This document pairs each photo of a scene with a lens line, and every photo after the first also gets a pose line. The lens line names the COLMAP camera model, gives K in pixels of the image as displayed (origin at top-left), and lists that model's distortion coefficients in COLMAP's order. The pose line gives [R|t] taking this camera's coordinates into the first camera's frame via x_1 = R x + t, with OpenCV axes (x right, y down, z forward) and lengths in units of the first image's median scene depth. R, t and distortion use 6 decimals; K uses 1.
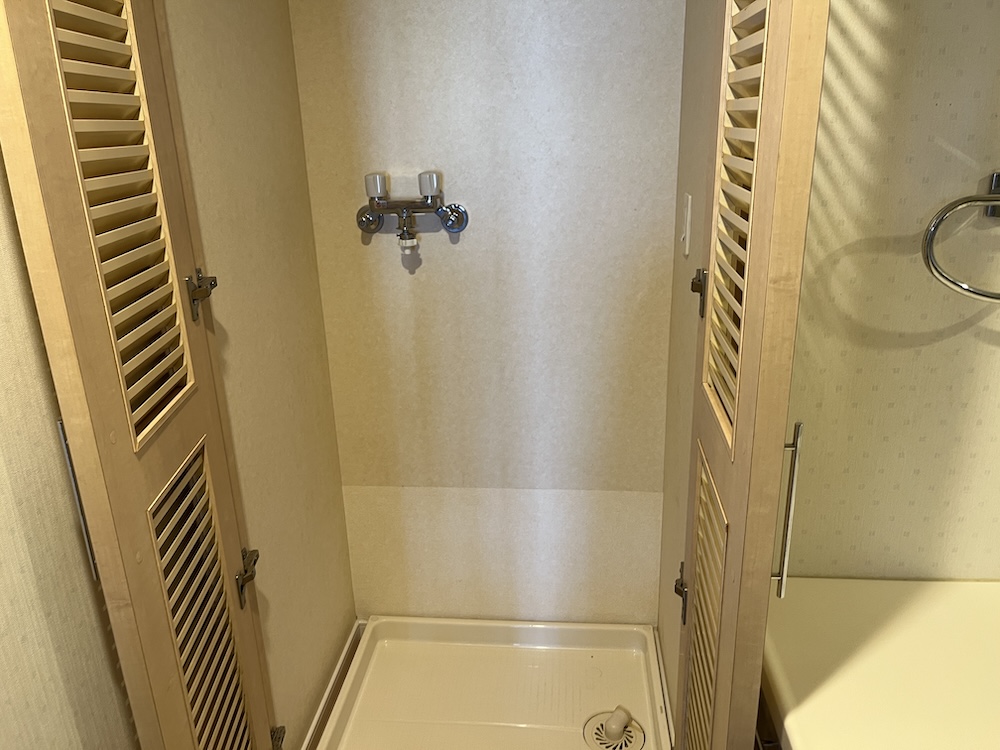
lens RADIAL K [[747.5, 0, 498.6], [0, 747.5, 380.0], [0, 0, 1]] dist [0.059920, -0.088040]
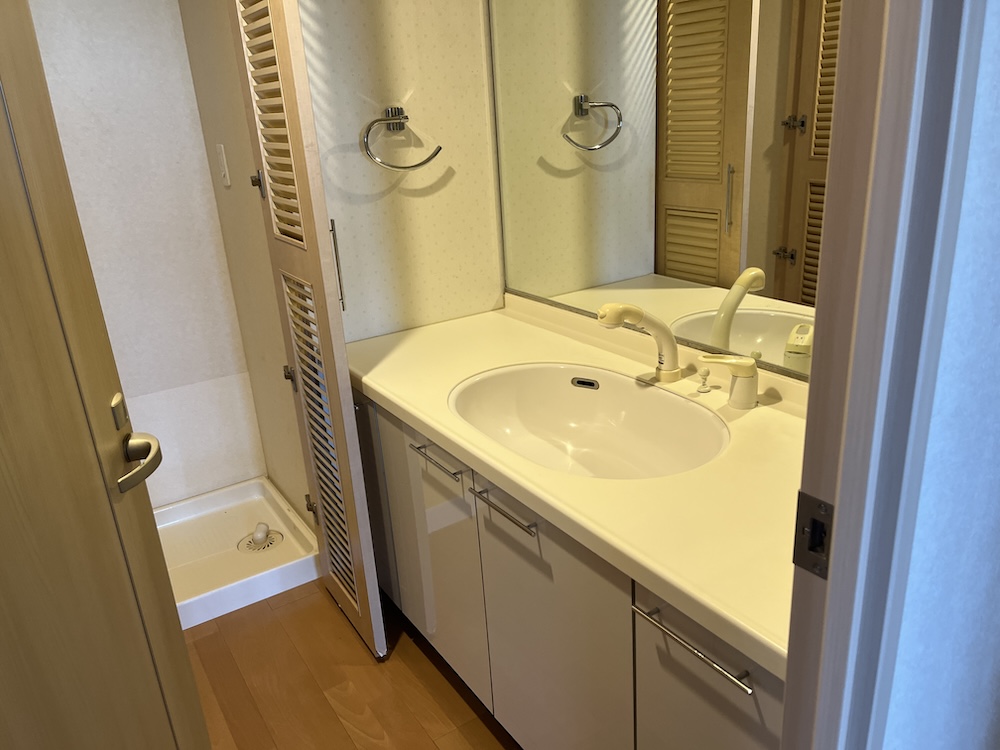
lens RADIAL K [[747.5, 0, 498.6], [0, 747.5, 380.0], [0, 0, 1]] dist [0.059920, -0.088040]
pose [[0.782326, -0.234017, 0.577236, -0.431839], [0.236975, 0.968872, 0.071619, 0.344799], [-0.576028, 0.080761, 0.813430, -0.737184]]
